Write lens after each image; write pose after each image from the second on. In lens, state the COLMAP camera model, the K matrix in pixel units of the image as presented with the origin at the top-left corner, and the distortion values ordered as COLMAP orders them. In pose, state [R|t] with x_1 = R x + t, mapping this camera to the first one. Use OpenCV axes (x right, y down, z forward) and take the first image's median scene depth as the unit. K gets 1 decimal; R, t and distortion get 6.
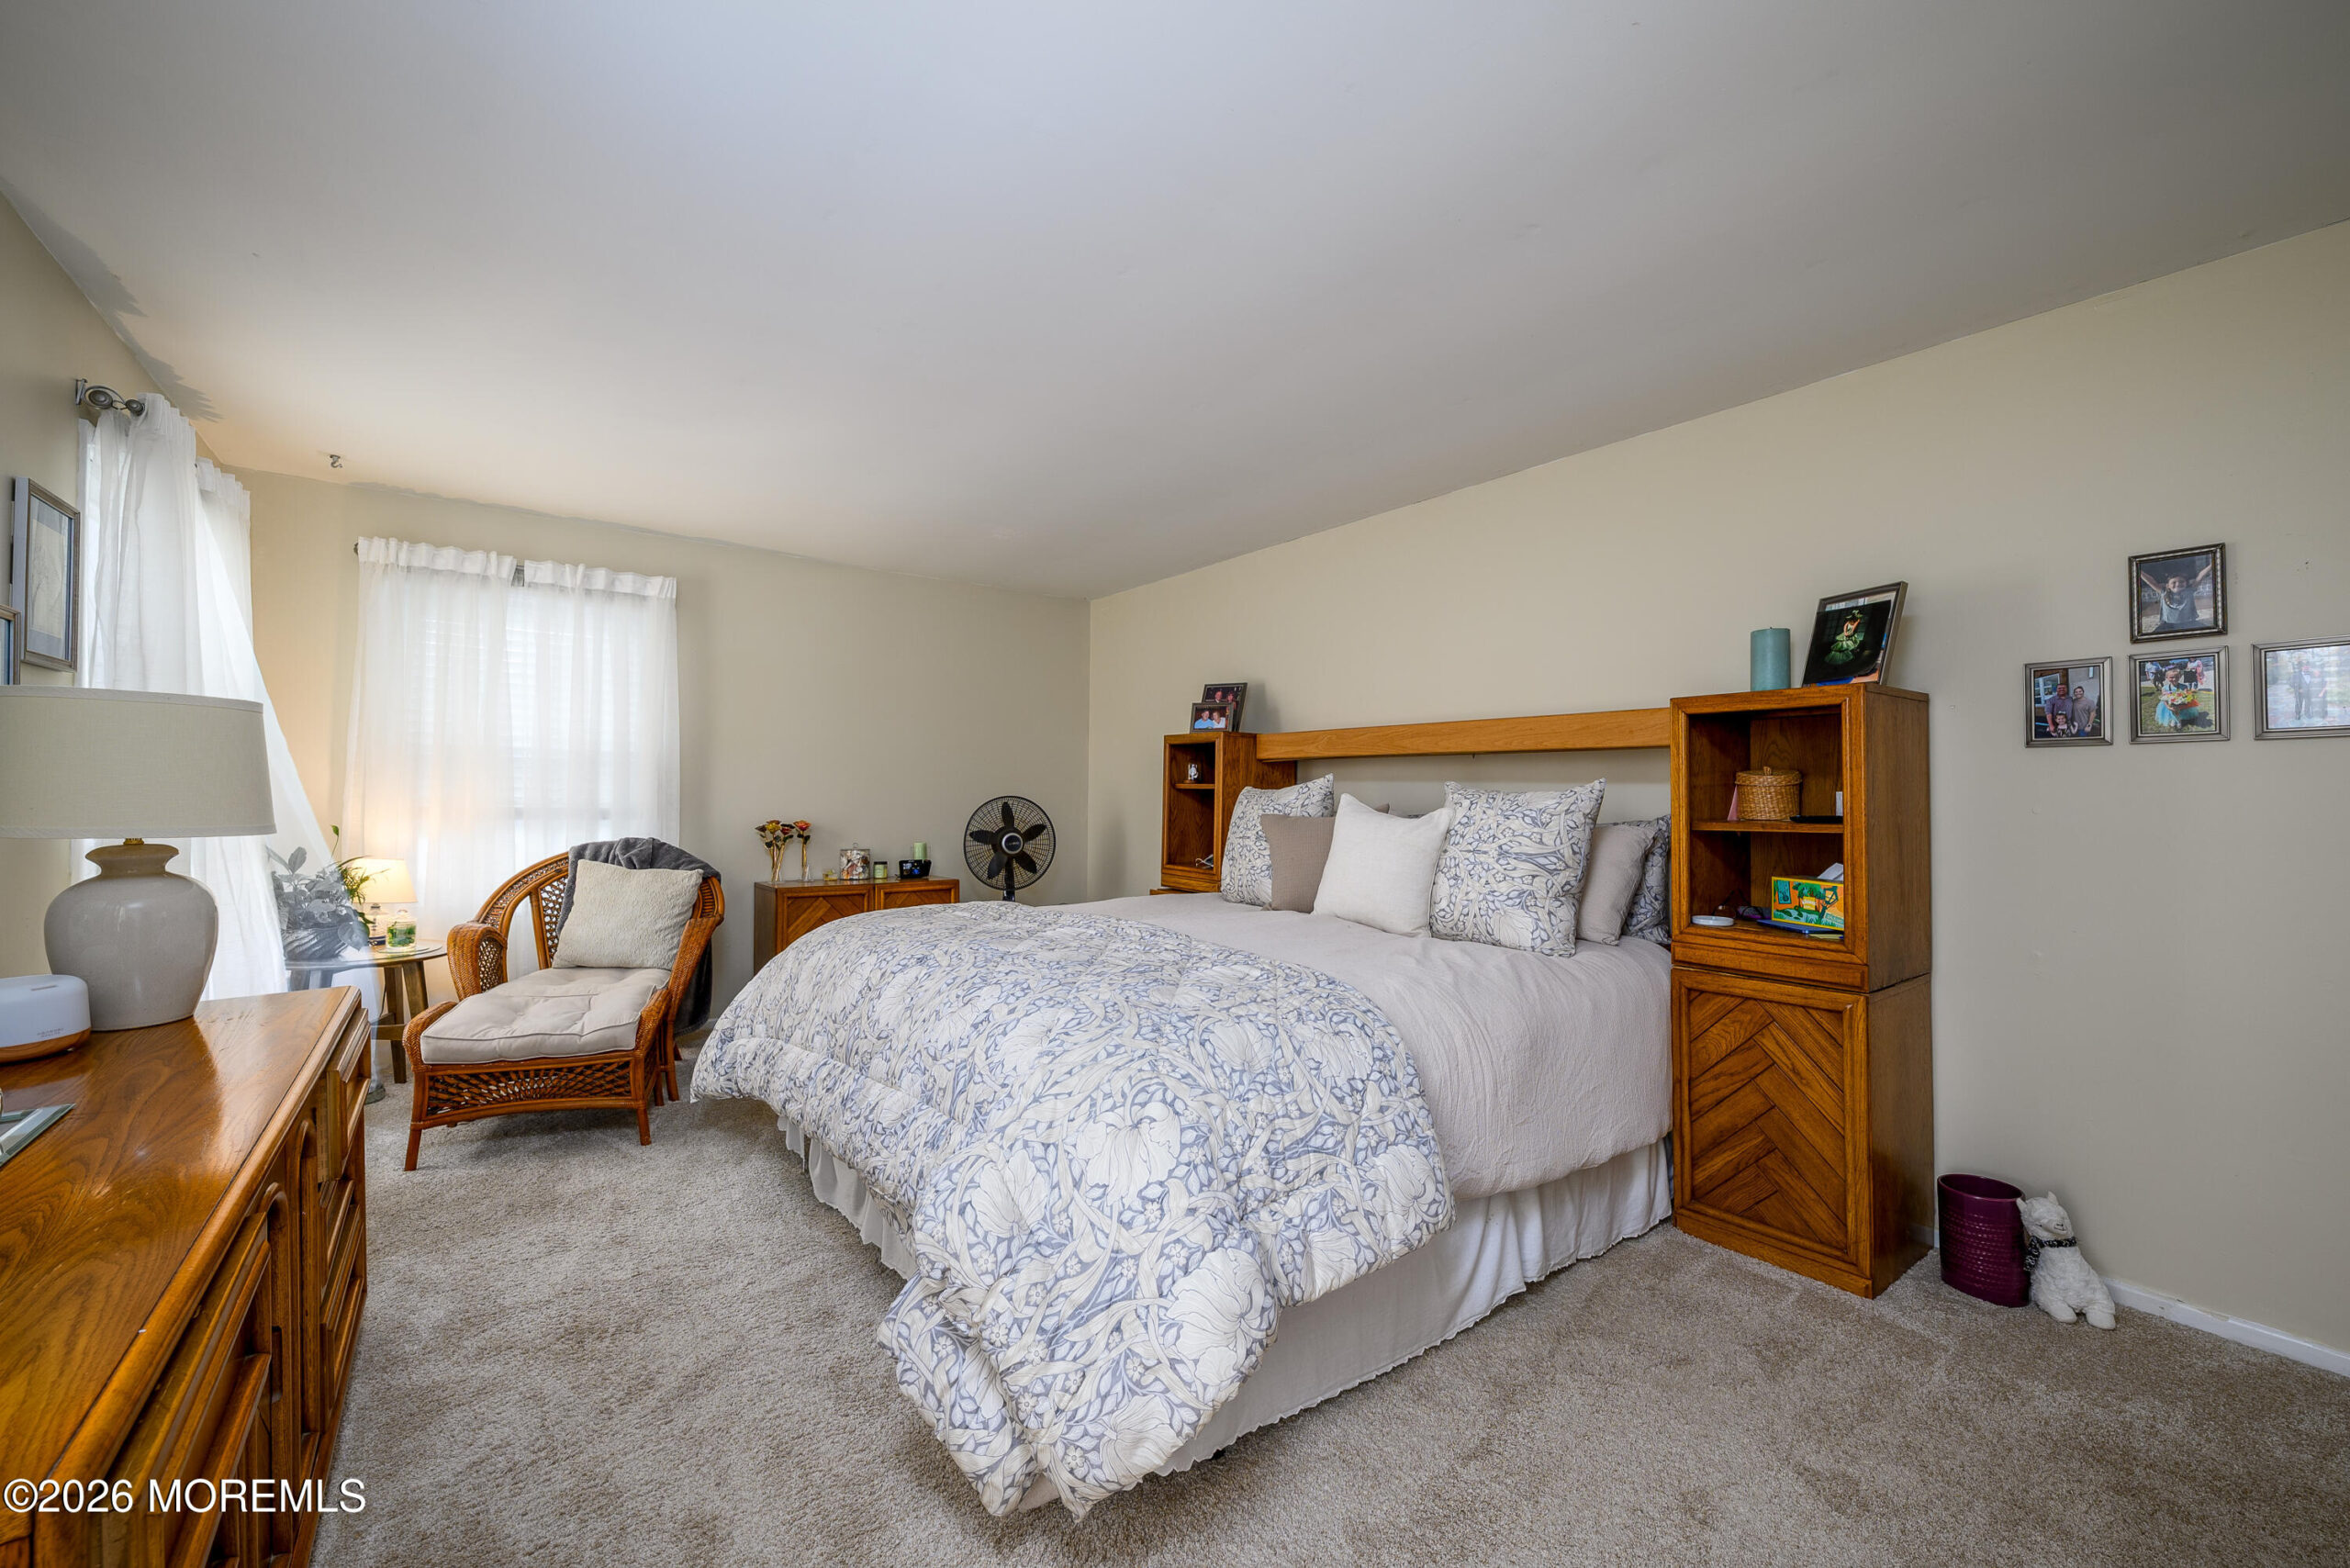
lens RADIAL K [[956.7, 0, 1173.8], [0, 956.7, 787.7], [0, 0, 1]] dist [-0.002098, 0.001646]
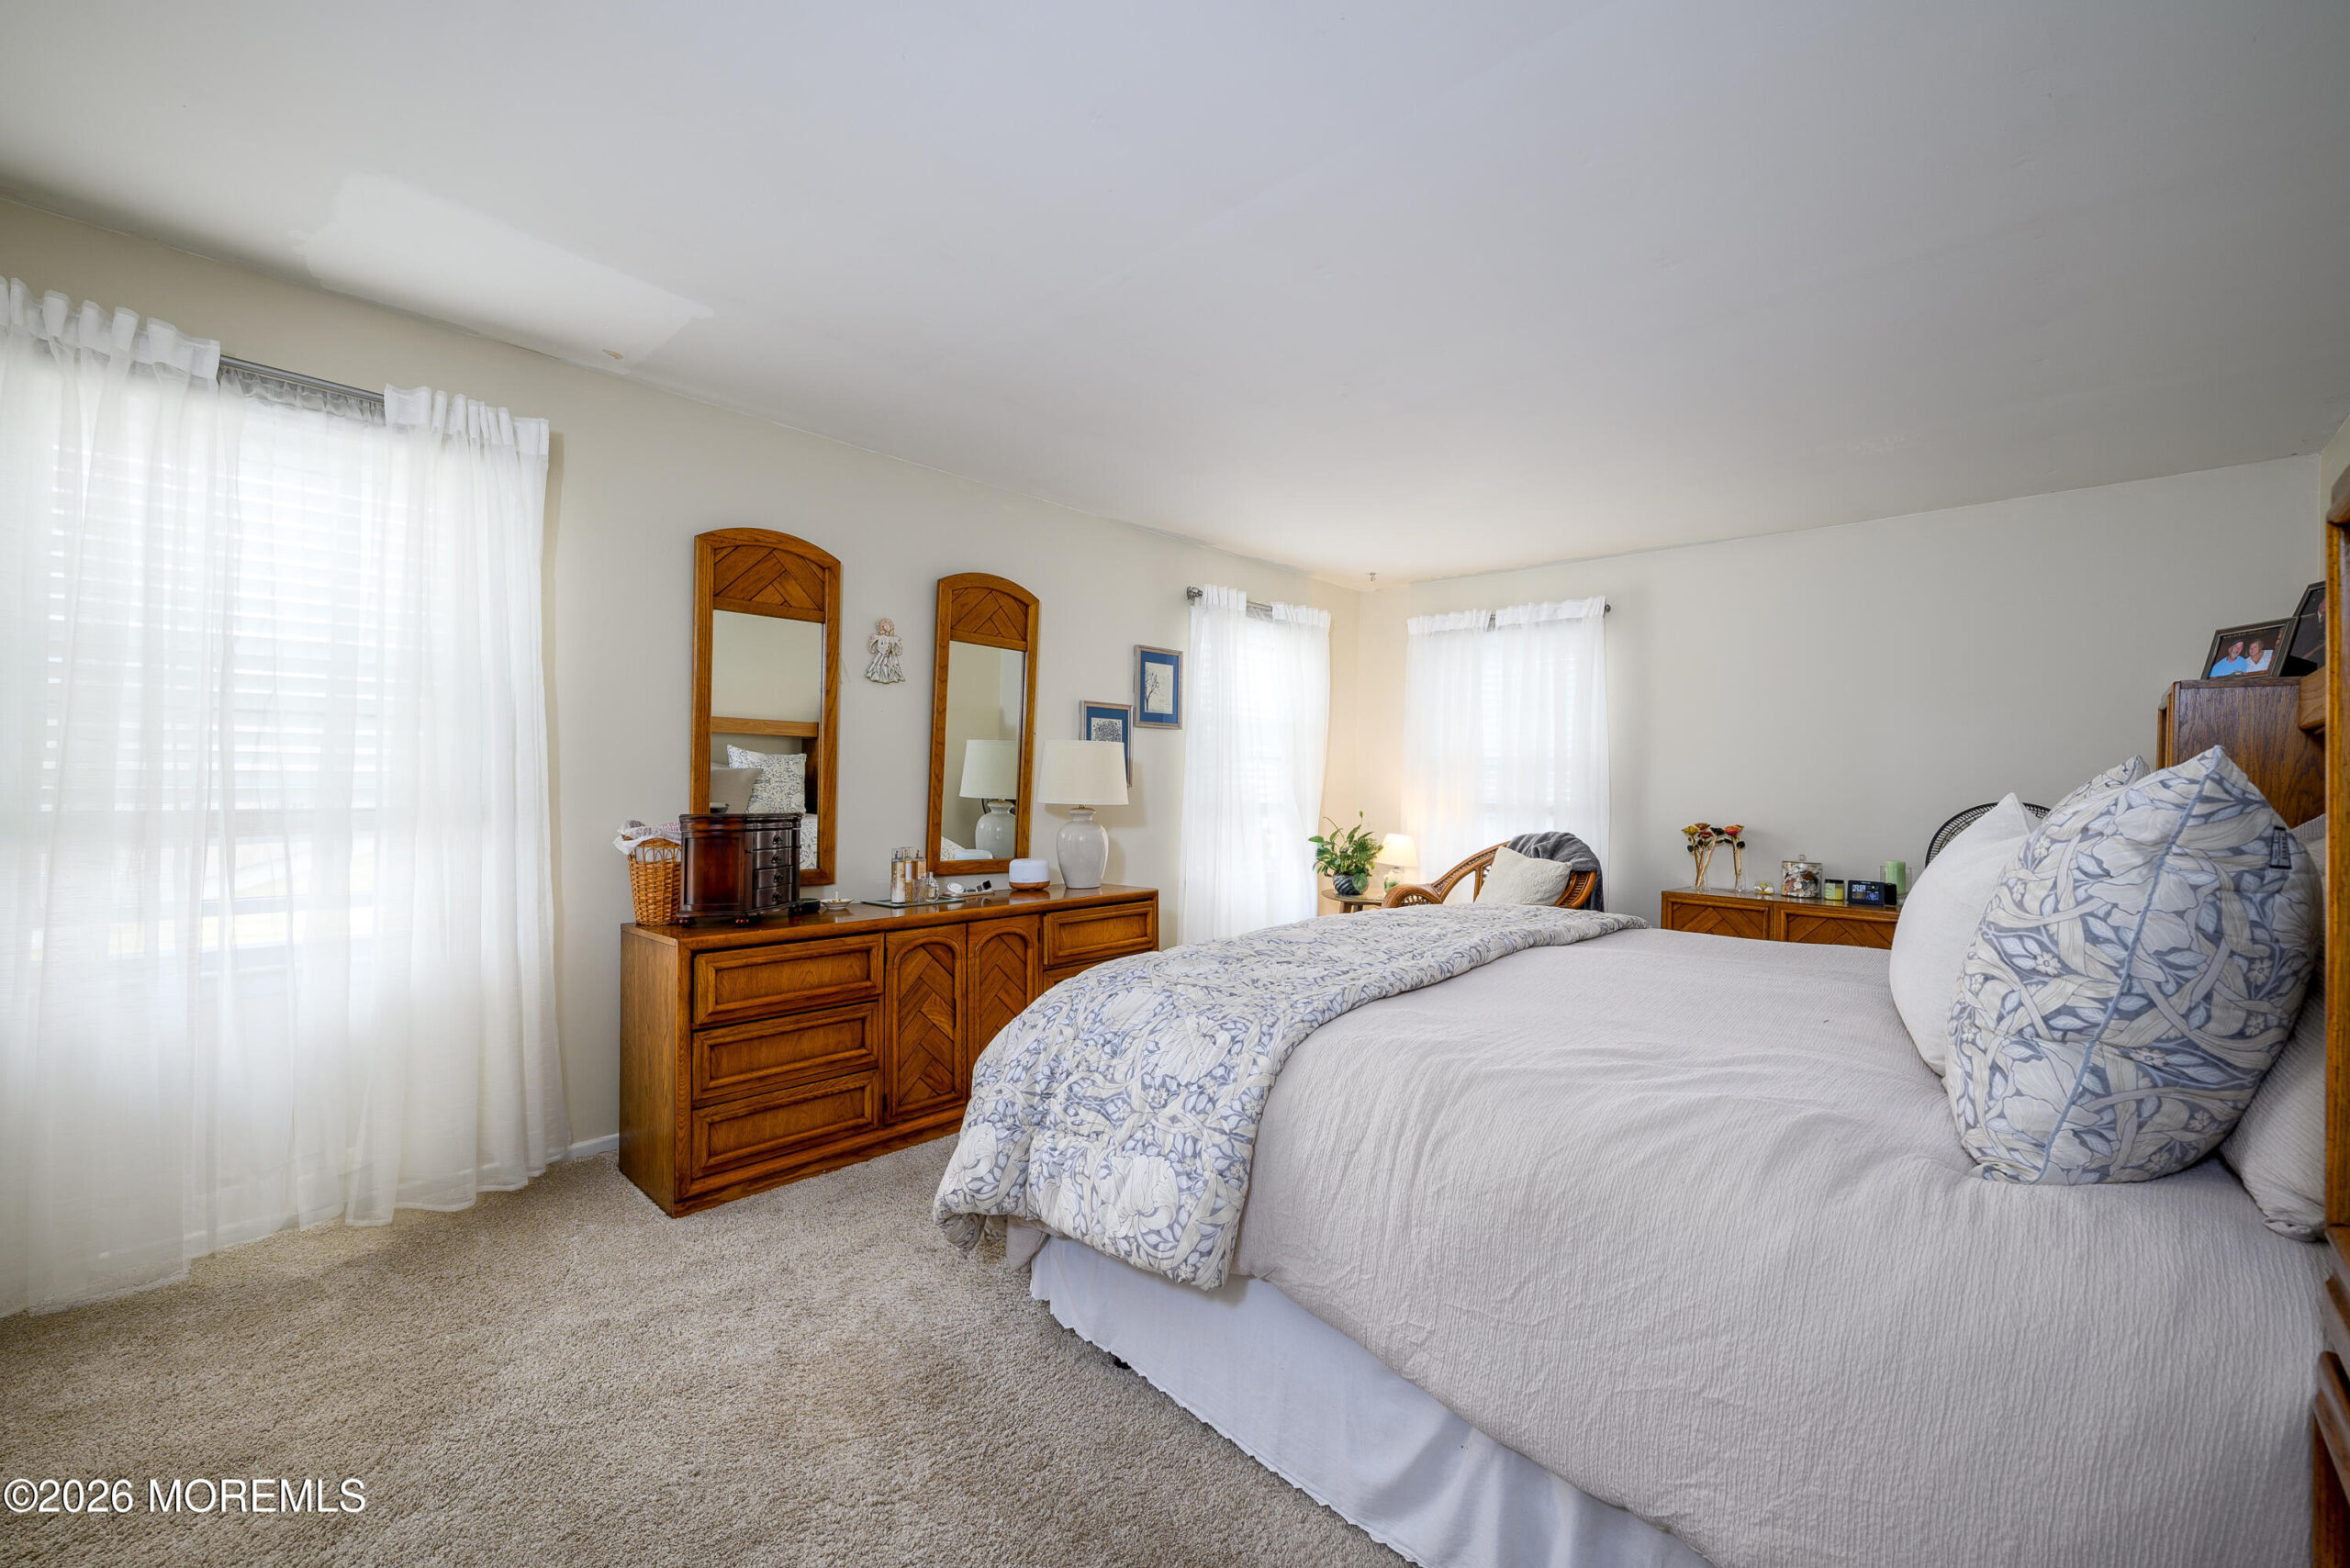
lens RADIAL K [[956.7, 0, 1173.6], [0, 956.7, 780.1], [0, 0, 1]] dist [-0.002098, 0.001646]
pose [[0.148100, -0.009217, -0.988929, 0.523471], [-0.009594, 0.999896, -0.010756, 0.007410], [0.988926, 0.011080, 0.147997, 0.393181]]
